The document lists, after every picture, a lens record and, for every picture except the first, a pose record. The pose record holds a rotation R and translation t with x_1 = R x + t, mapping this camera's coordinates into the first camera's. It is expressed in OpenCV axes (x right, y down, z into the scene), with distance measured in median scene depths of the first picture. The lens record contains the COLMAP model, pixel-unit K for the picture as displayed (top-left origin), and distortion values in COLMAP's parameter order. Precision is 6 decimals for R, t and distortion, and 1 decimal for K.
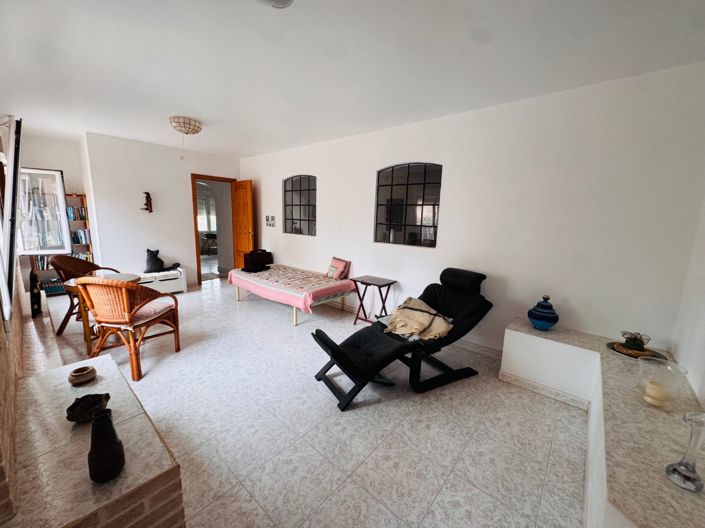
lens RADIAL K [[280.4, 0, 351.1], [0, 280.4, 264.6], [0, 0, 1]] dist [-0.008328, -0.000199]
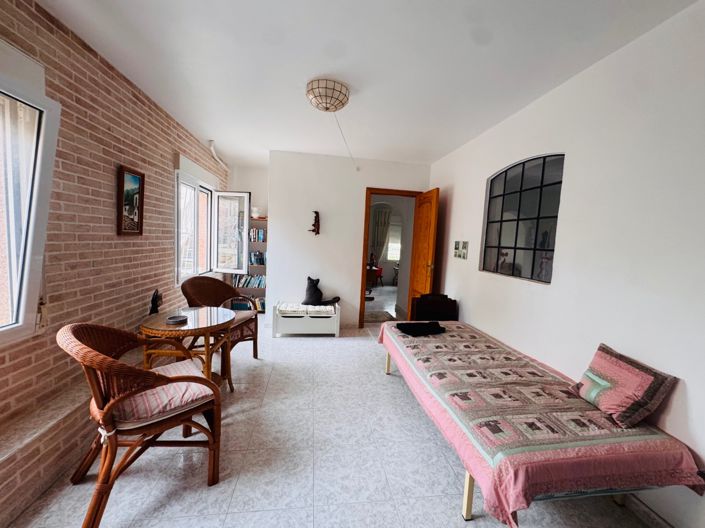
lens RADIAL K [[280.4, 0, 351.1], [0, 280.4, 264.6], [0, 0, 1]] dist [-0.008328, -0.000199]
pose [[0.746877, 0.065833, -0.661695, -0.066188], [-0.140700, 0.988202, -0.060495, -0.057160], [0.649906, 0.138283, 0.747328, 0.427590]]
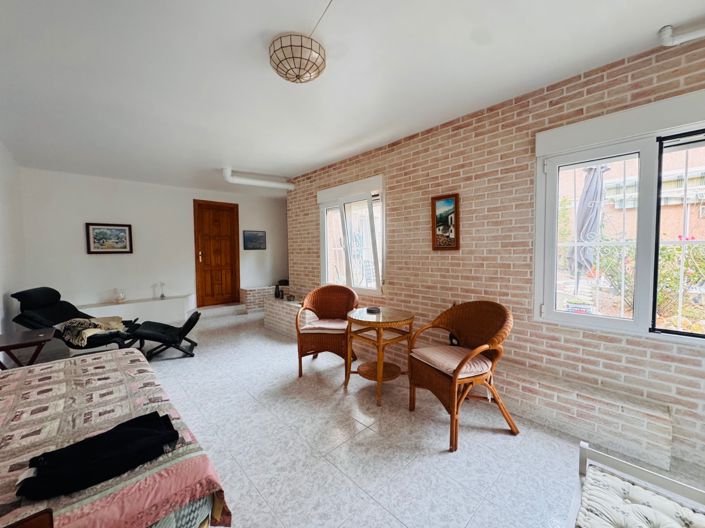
lens RADIAL K [[280.4, 0, 351.1], [0, 280.4, 264.6], [0, 0, 1]] dist [-0.008328, -0.000199]
pose [[-0.994312, -0.023895, 0.103790, -0.534316], [-0.000780, 0.976115, 0.217254, -0.177320], [-0.106502, 0.215937, -0.970581, 1.112768]]
